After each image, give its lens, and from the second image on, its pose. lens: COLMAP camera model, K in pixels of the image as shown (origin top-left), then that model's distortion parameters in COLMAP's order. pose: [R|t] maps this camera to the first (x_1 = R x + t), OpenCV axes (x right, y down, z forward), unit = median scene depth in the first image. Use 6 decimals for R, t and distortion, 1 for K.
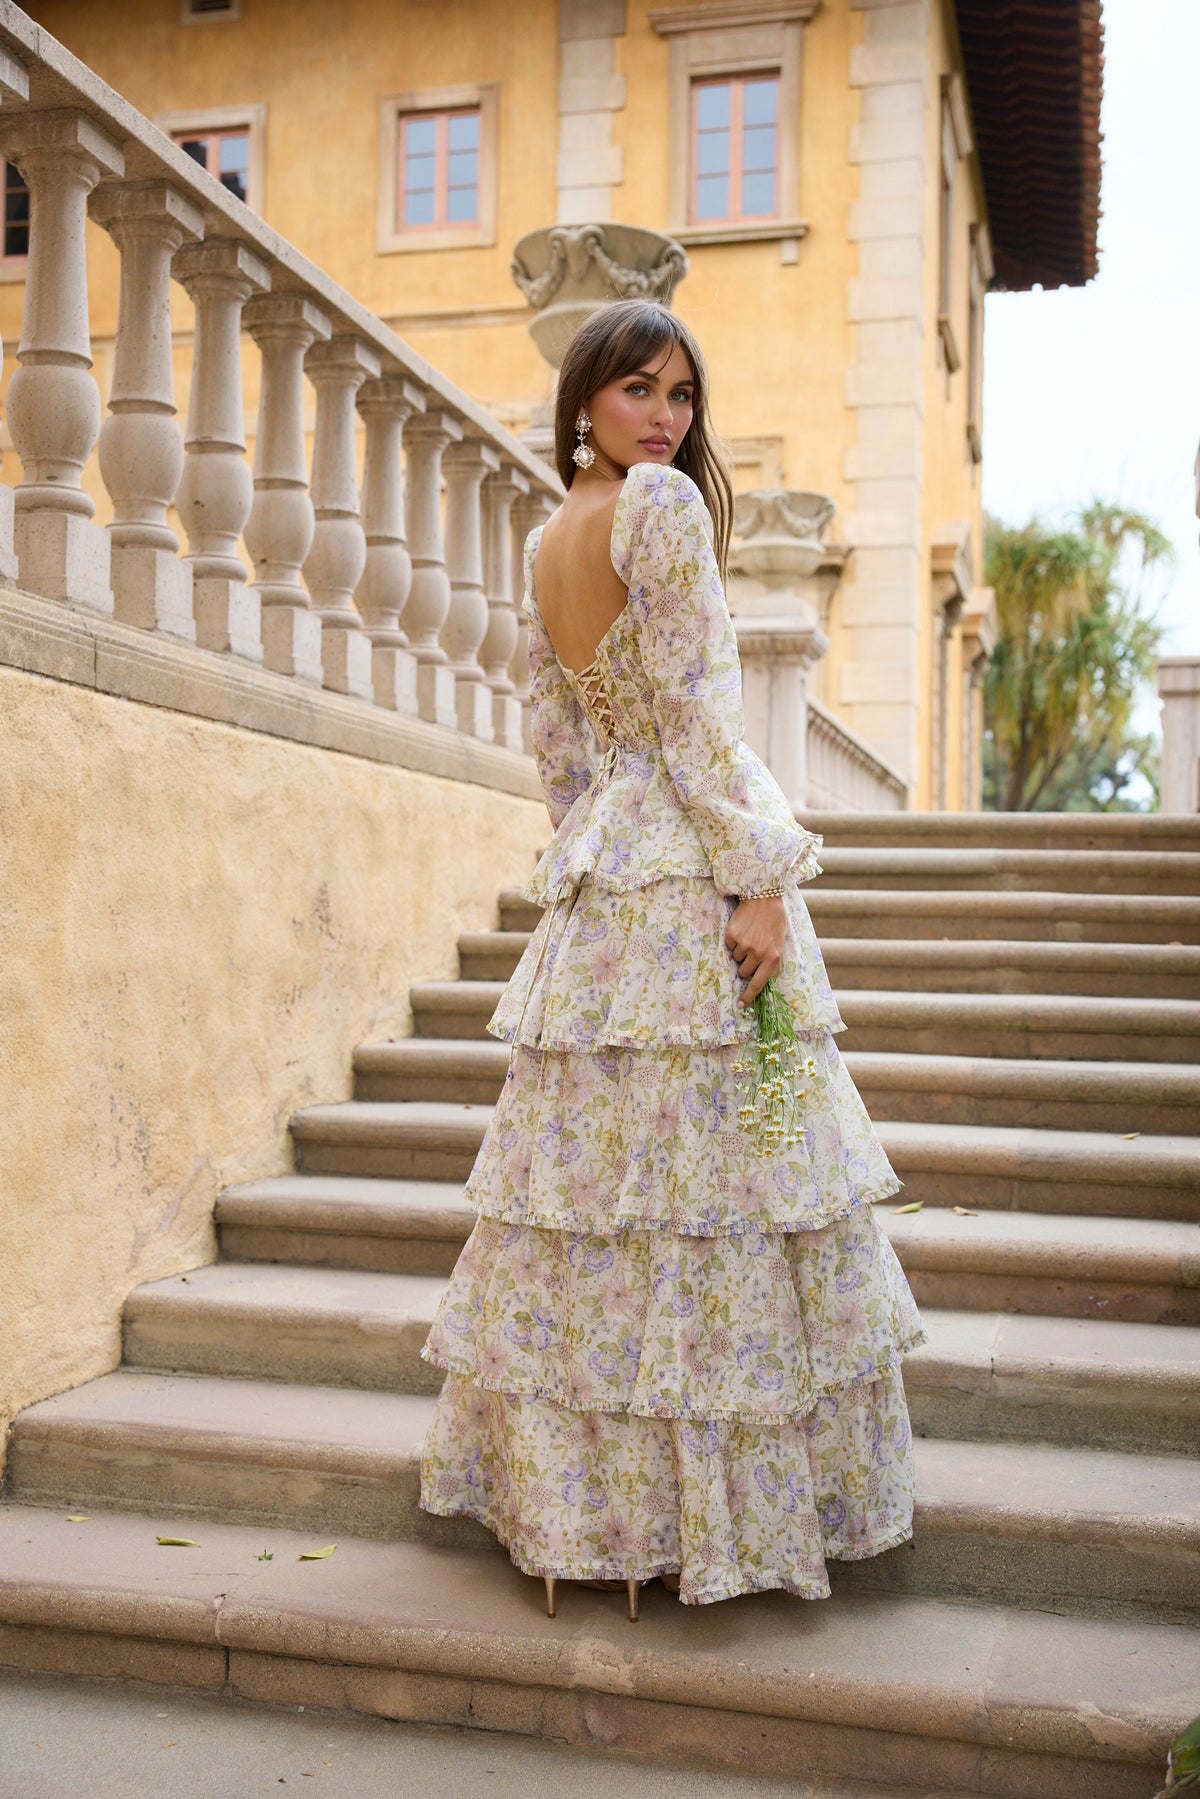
lens RADIAL K [[1892.3, 0, 600.0], [0, 1892.3, 899.5], [0, 0, 1]] dist [-0.017061, 0.114309]
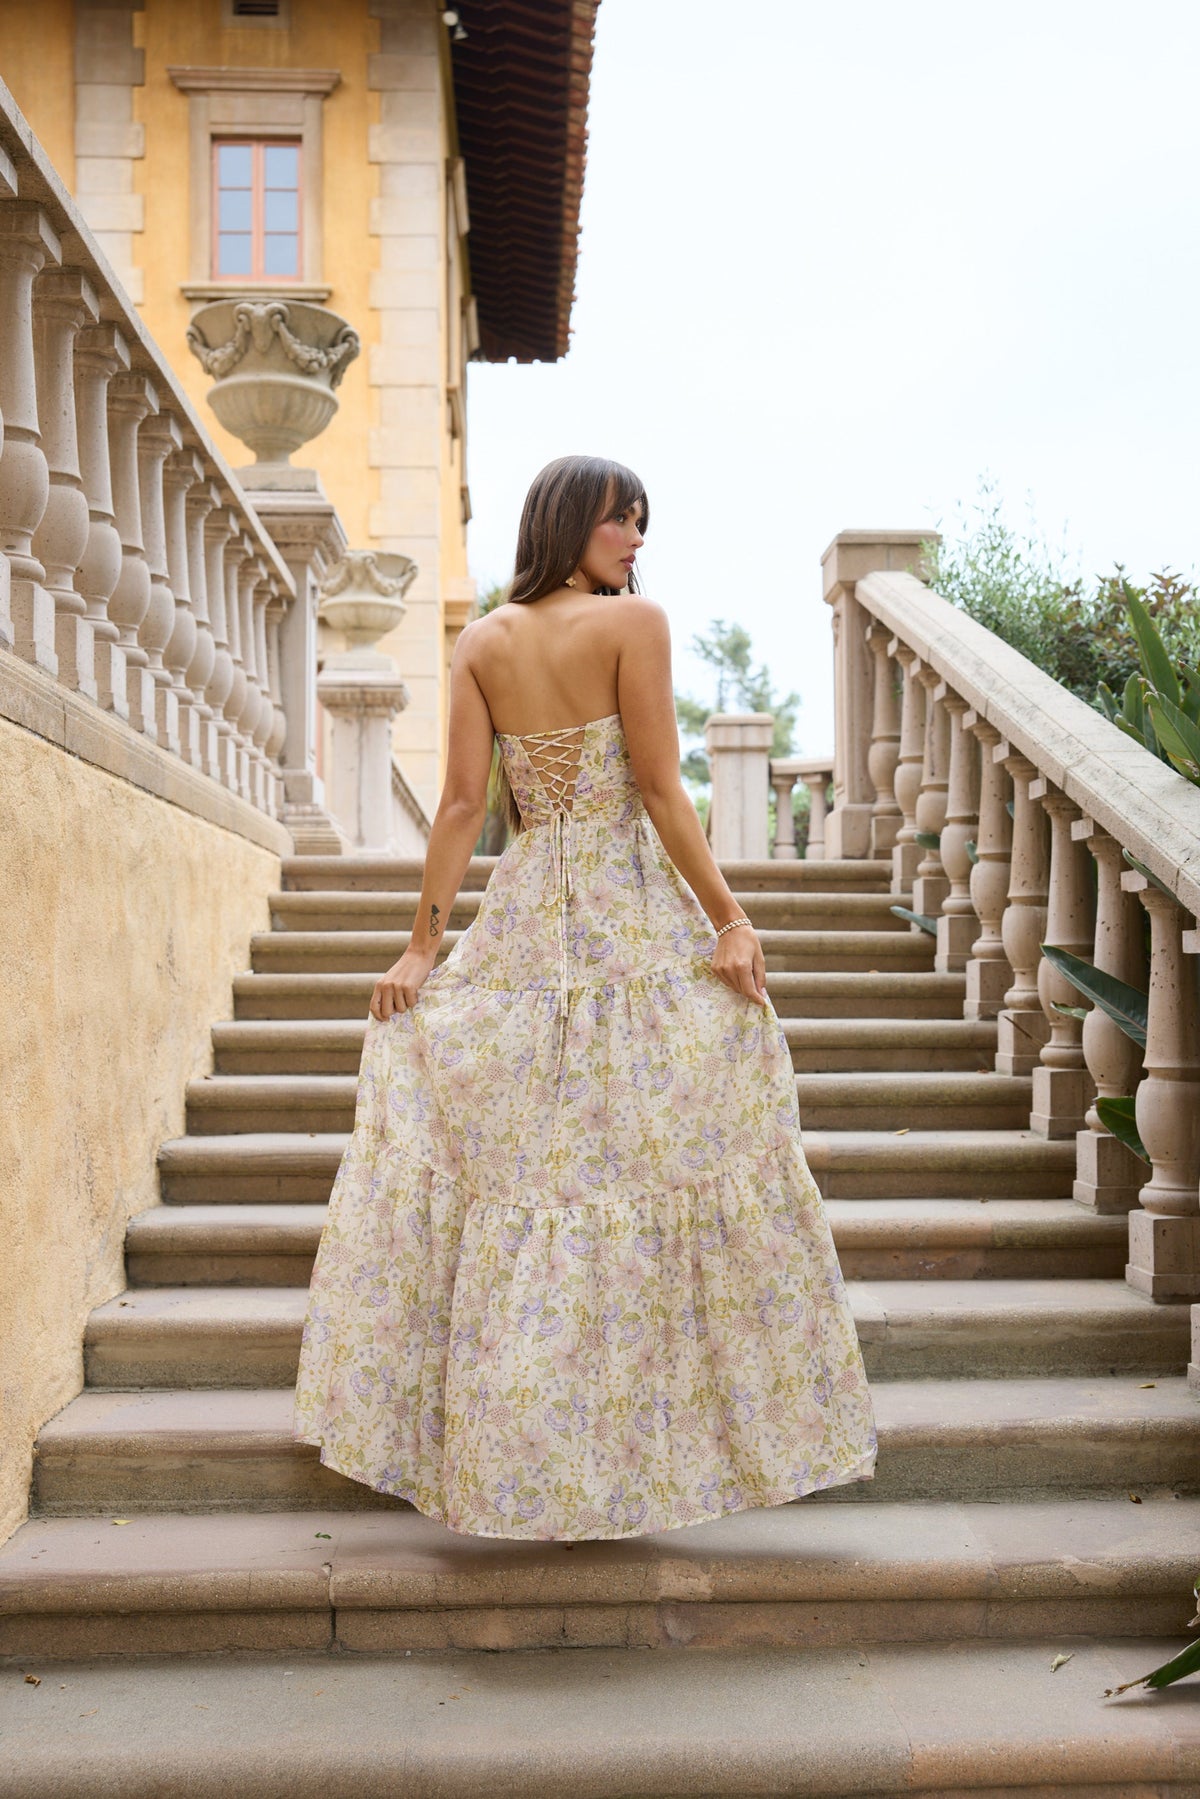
lens RADIAL K [[1870.1, 0, 599.5], [0, 1870.1, 921.6], [0, 0, 1]] dist [-0.034886, 0.103913]
pose [[0.955727, -0.011629, 0.294026, -0.208760], [0.014479, 0.999867, -0.007516, -0.001514], [-0.293899, 0.011440, 0.955768, -0.062191]]
